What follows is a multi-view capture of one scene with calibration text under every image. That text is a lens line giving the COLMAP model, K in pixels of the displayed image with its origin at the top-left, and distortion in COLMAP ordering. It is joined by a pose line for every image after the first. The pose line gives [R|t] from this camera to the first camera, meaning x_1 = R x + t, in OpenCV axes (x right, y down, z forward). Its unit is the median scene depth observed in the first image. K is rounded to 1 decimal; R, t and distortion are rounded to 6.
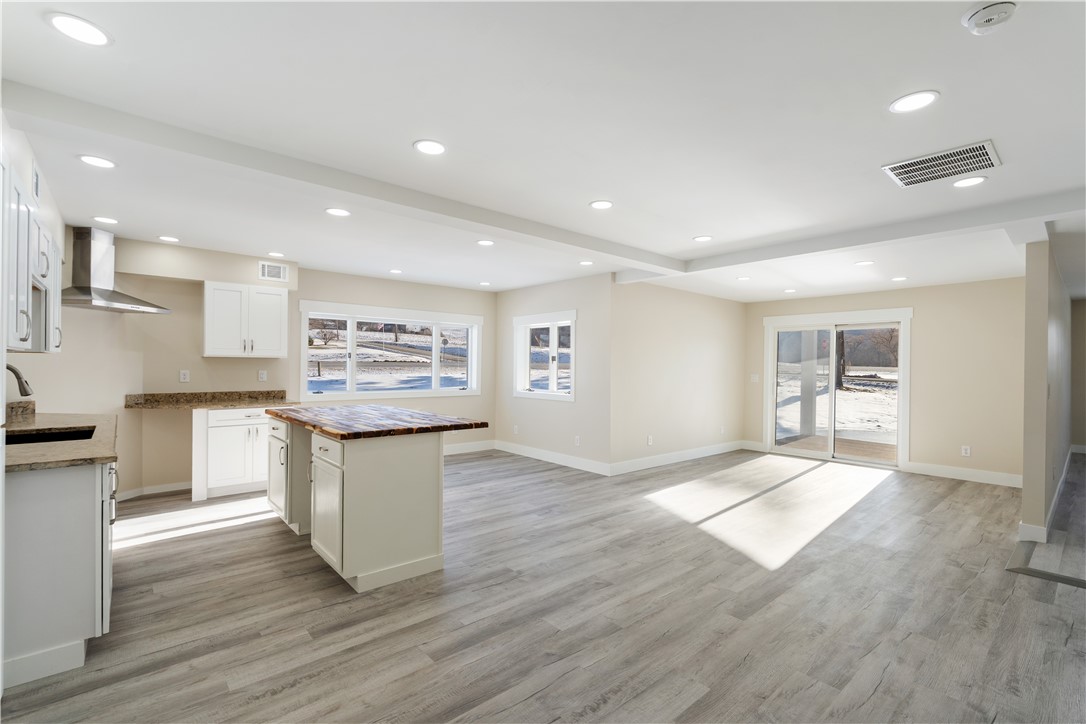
lens RADIAL K [[476.9, 0, 559.5], [0, 476.9, 364.9], [0, 0, 1]] dist [0.000225, 0.000282]
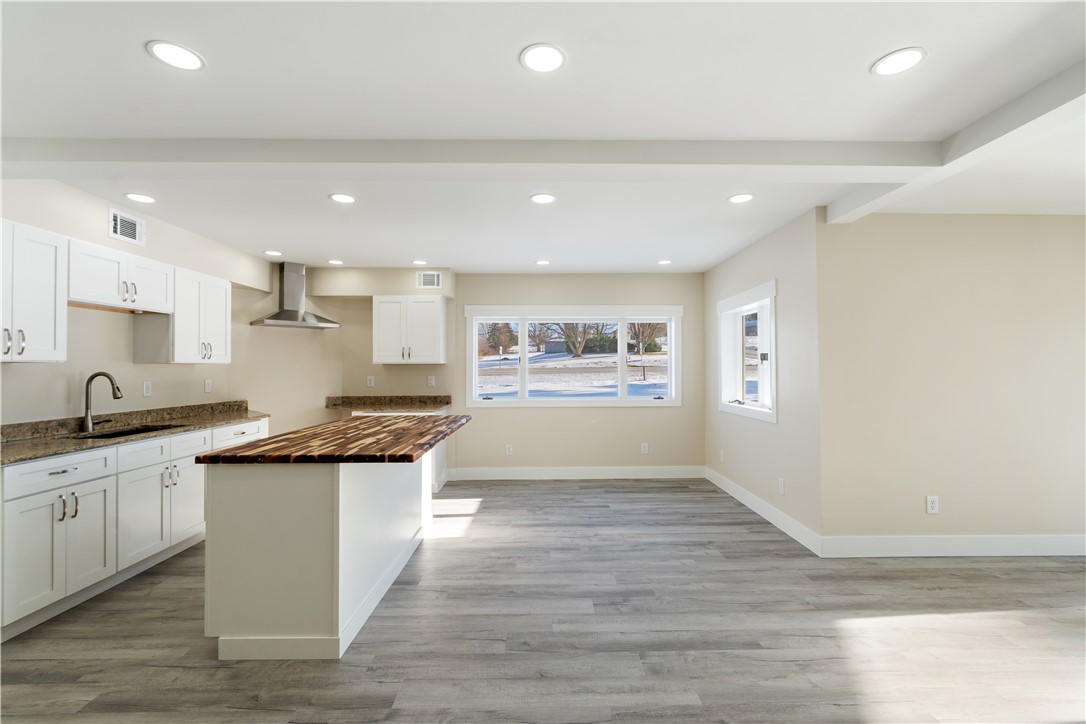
lens RADIAL K [[481.1, 0, 552.6], [0, 481.1, 361.0], [0, 0, 1]] dist [-0.002065, 0.000507]
pose [[0.760487, -0.023145, -0.648940, 0.317598], [0.012877, 0.999706, -0.020564, 0.004067], [0.649225, 0.007282, 0.760561, 0.450175]]
